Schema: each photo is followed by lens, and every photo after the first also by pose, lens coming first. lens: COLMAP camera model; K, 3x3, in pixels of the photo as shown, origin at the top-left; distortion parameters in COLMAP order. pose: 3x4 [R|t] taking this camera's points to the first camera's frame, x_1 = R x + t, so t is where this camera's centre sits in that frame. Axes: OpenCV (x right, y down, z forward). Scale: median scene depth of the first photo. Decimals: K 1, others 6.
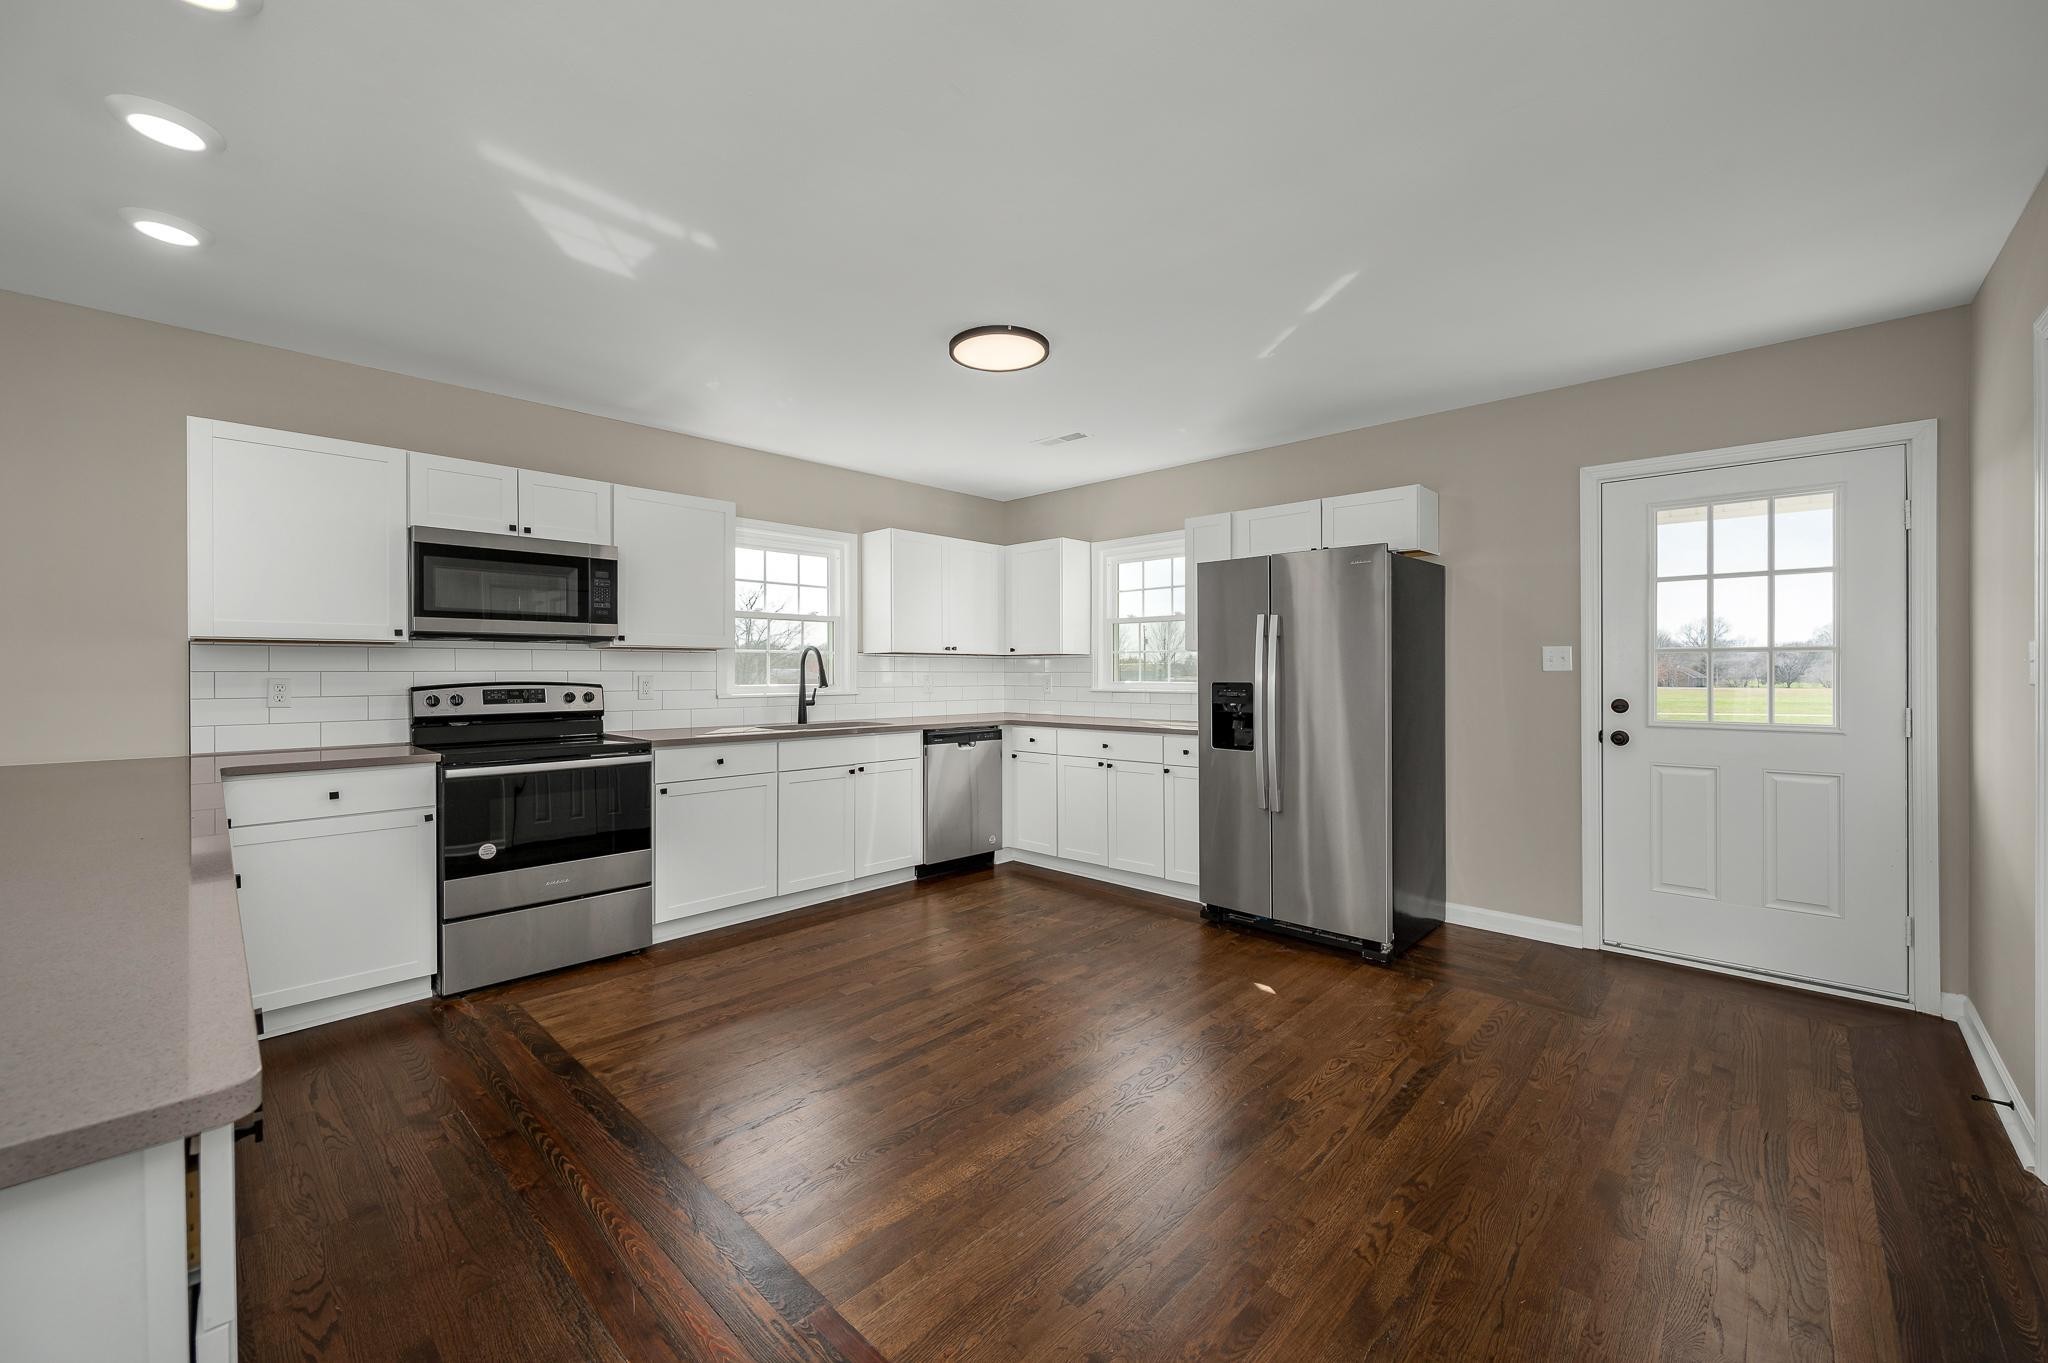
lens RADIAL K [[797.9, 0, 1034.2], [0, 797.9, 672.1], [0, 0, 1]] dist [0.000258, 0.000044]
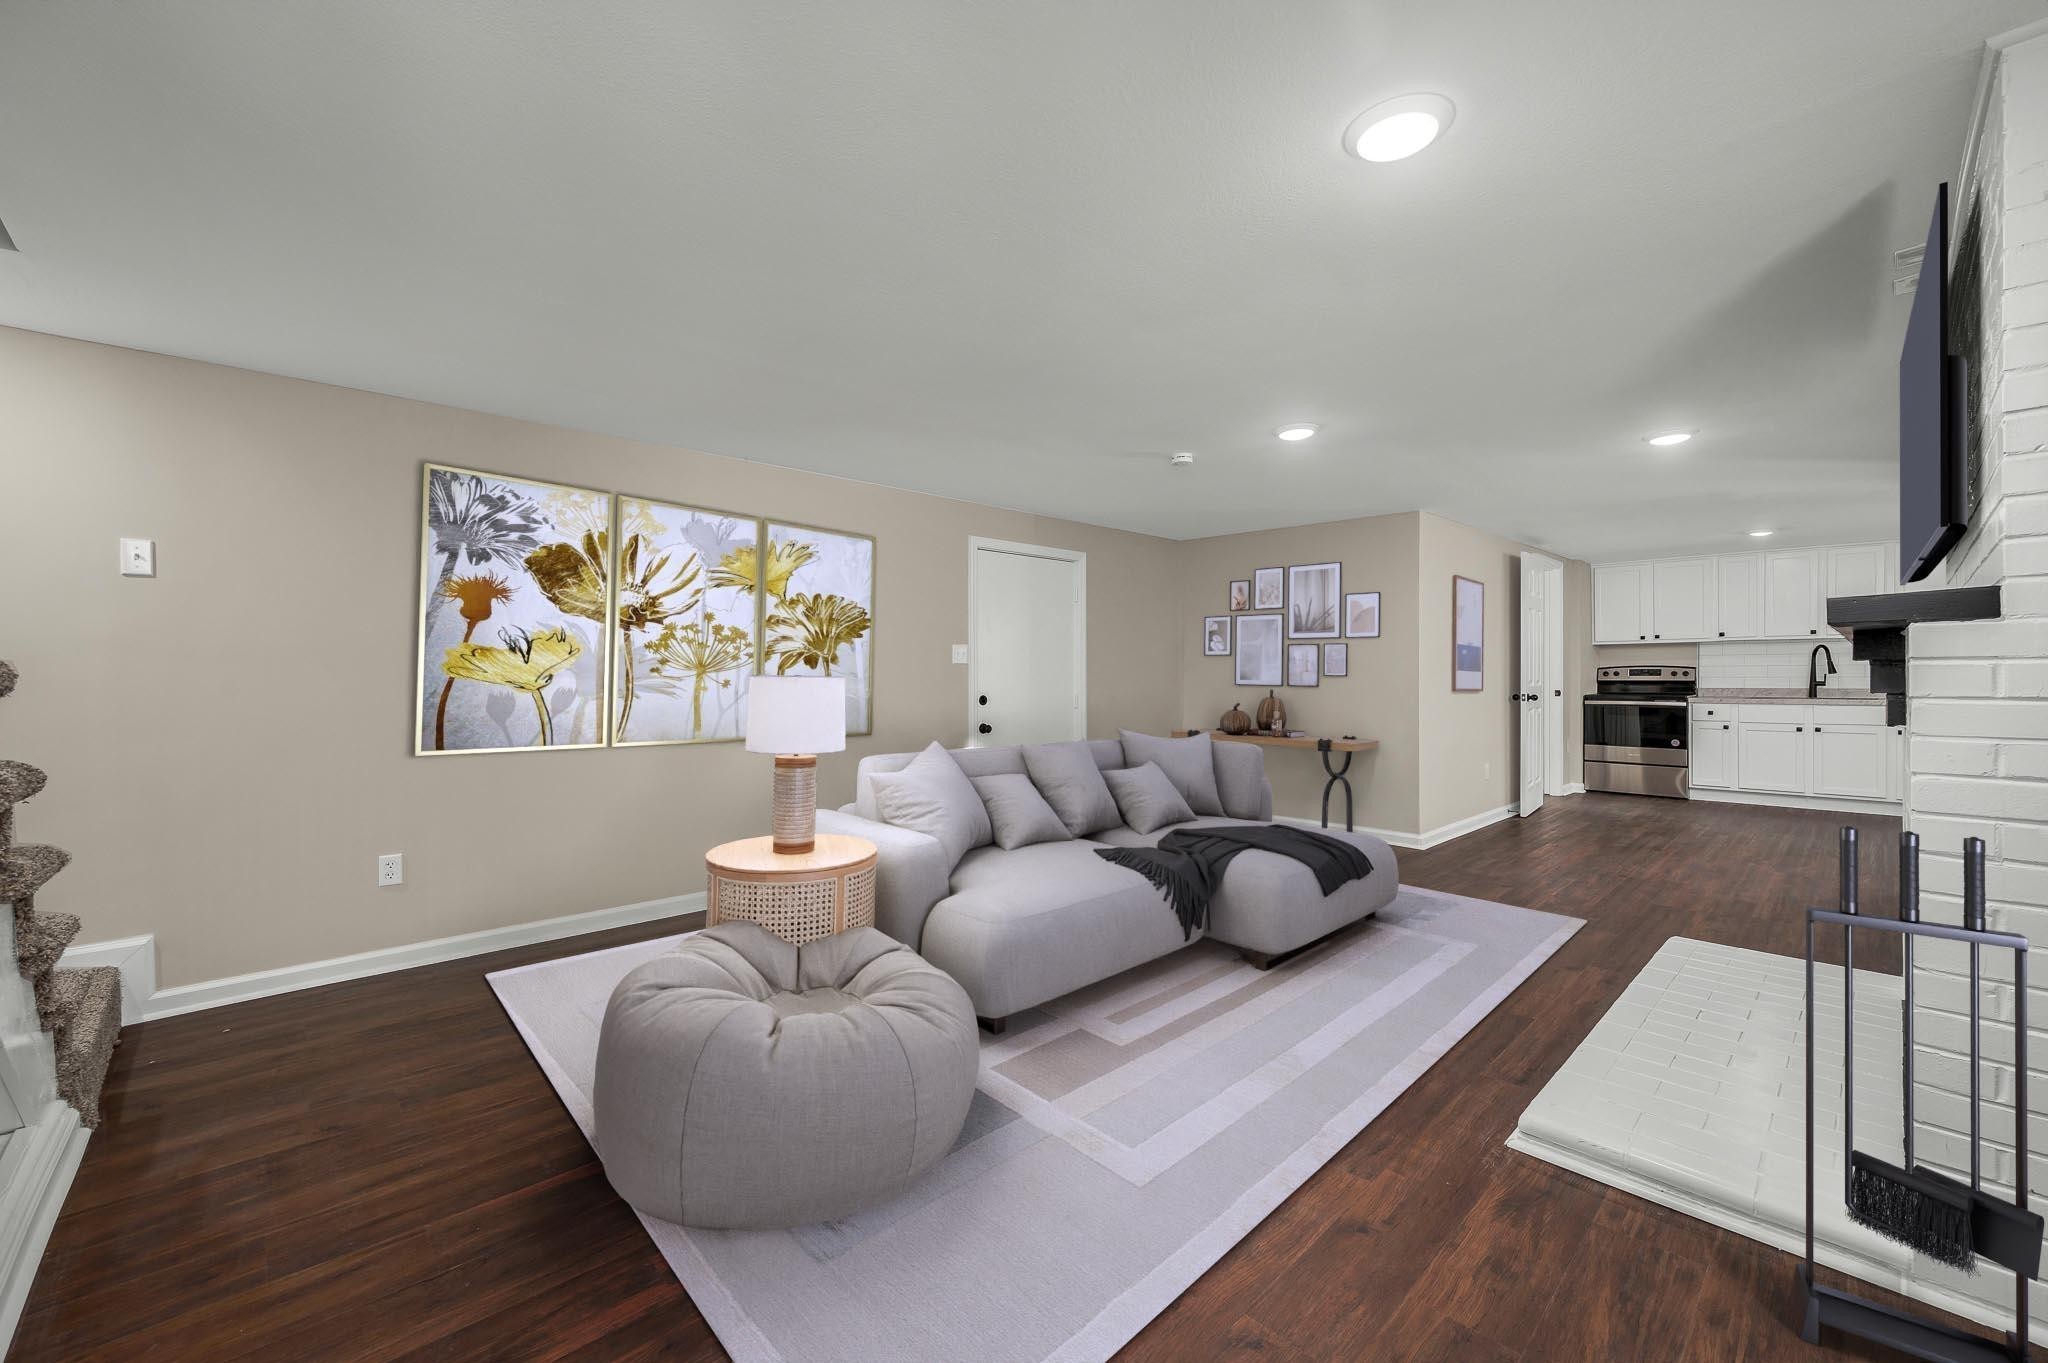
lens RADIAL K [[818.0, 0, 1021.8], [0, 818.0, 675.9], [0, 0, 1]] dist [-0.002390, 0.000005]
pose [[-0.056550, 0.016148, -0.998269, 1.620698], [0.007878, 0.999845, 0.015727, -0.007635], [0.998369, -0.006975, -0.056668, -0.521977]]
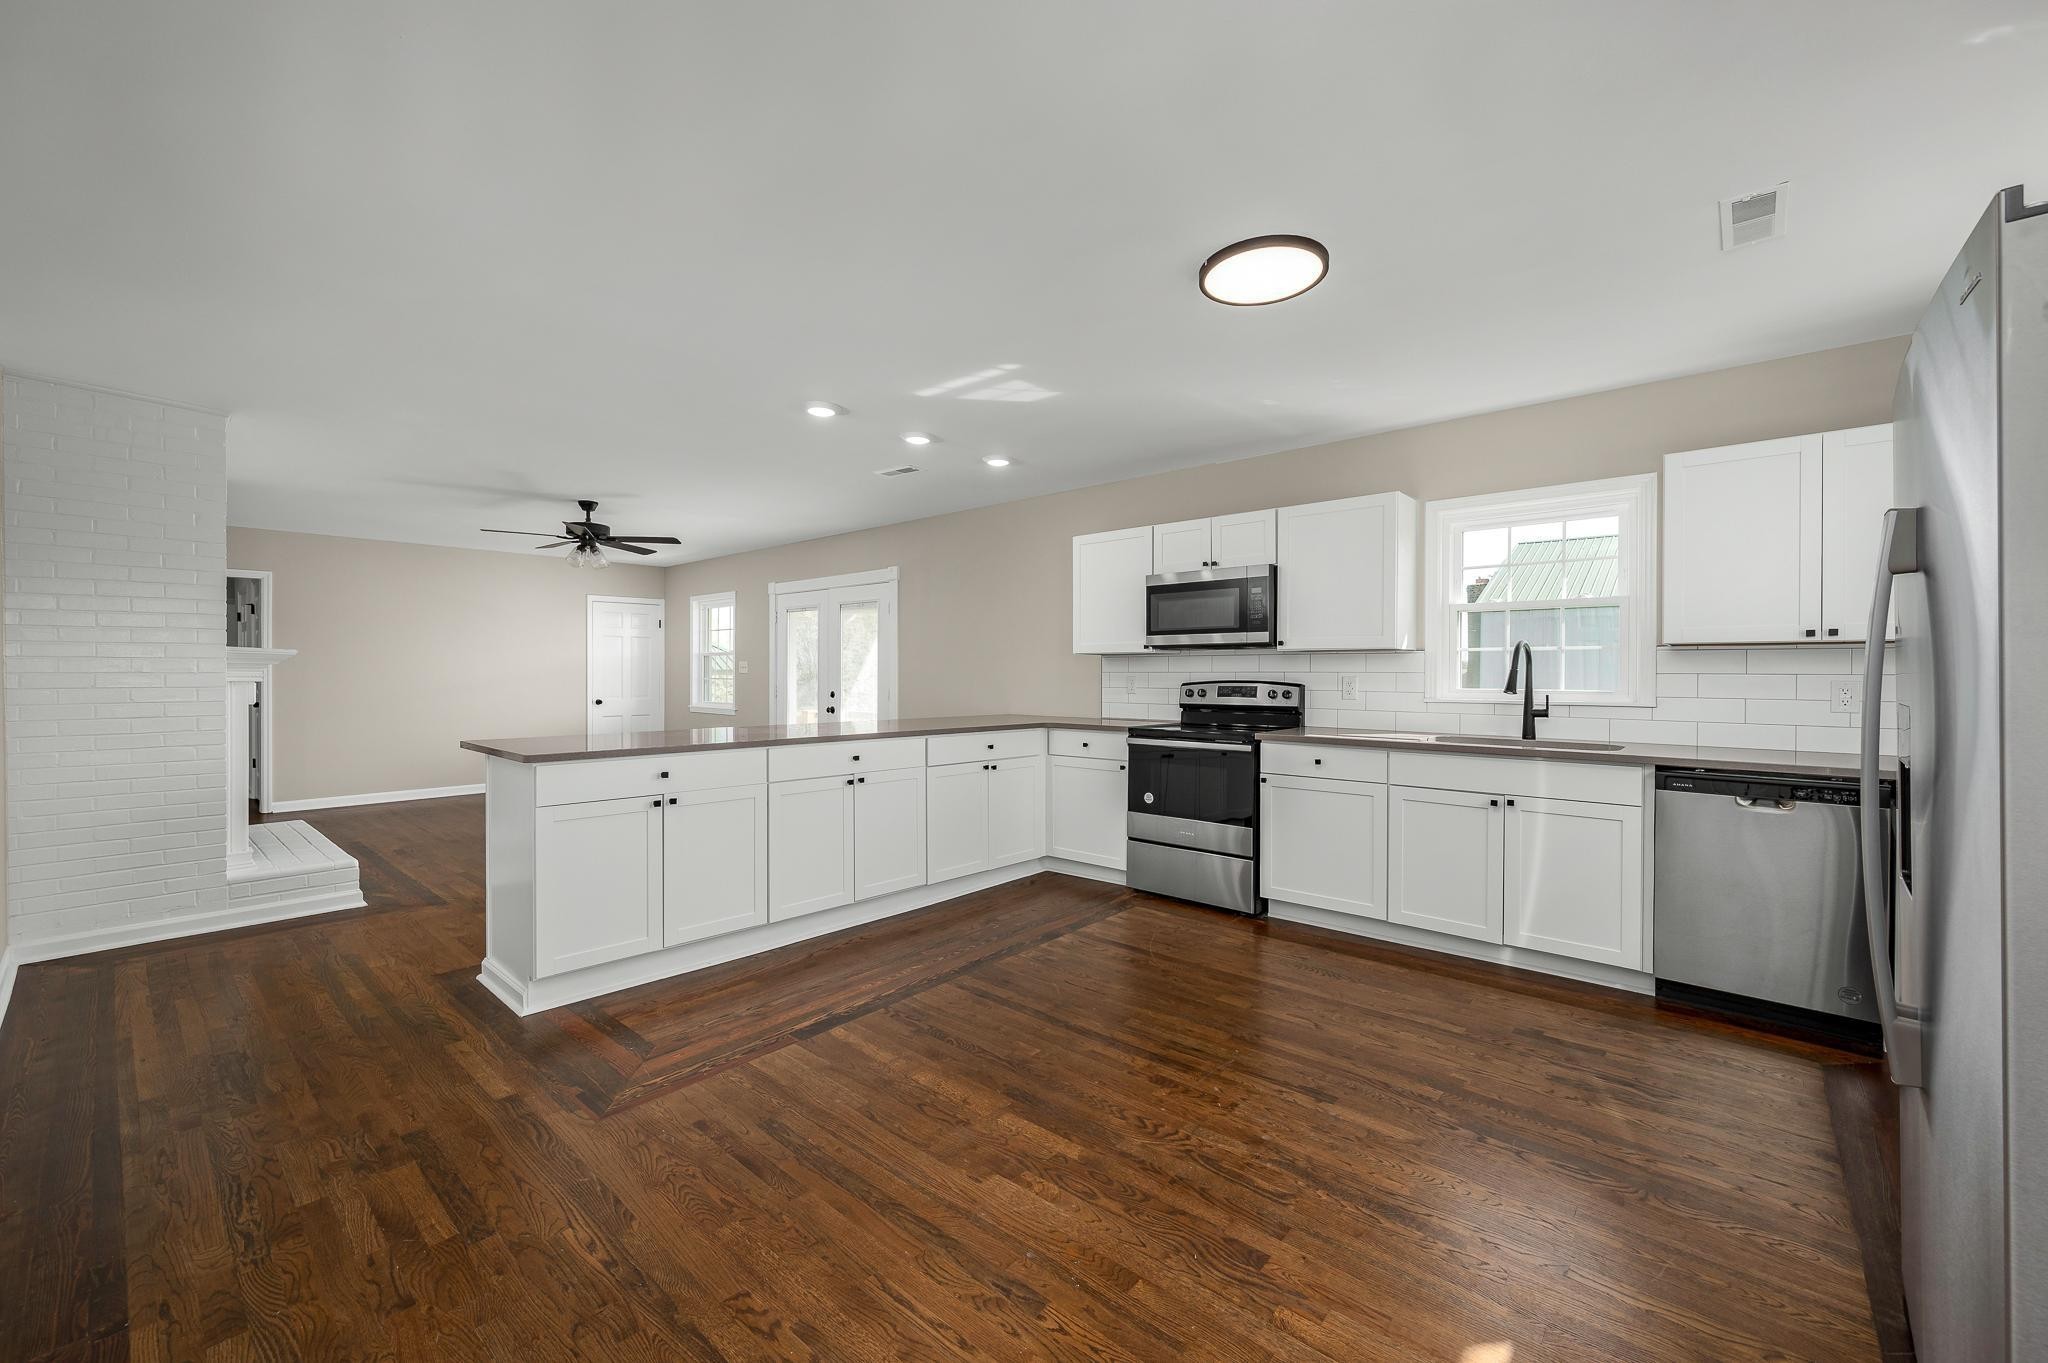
lens RADIAL K [[818.0, 0, 1021.8], [0, 818.0, 675.9], [0, 0, 1]] dist [-0.002390, 0.000005]
pose [[0.024388, 0.004416, -0.999693, 0.671229], [-0.003931, 0.999983, 0.004322, 0.000541], [0.999695, 0.003824, 0.024405, 0.639264]]
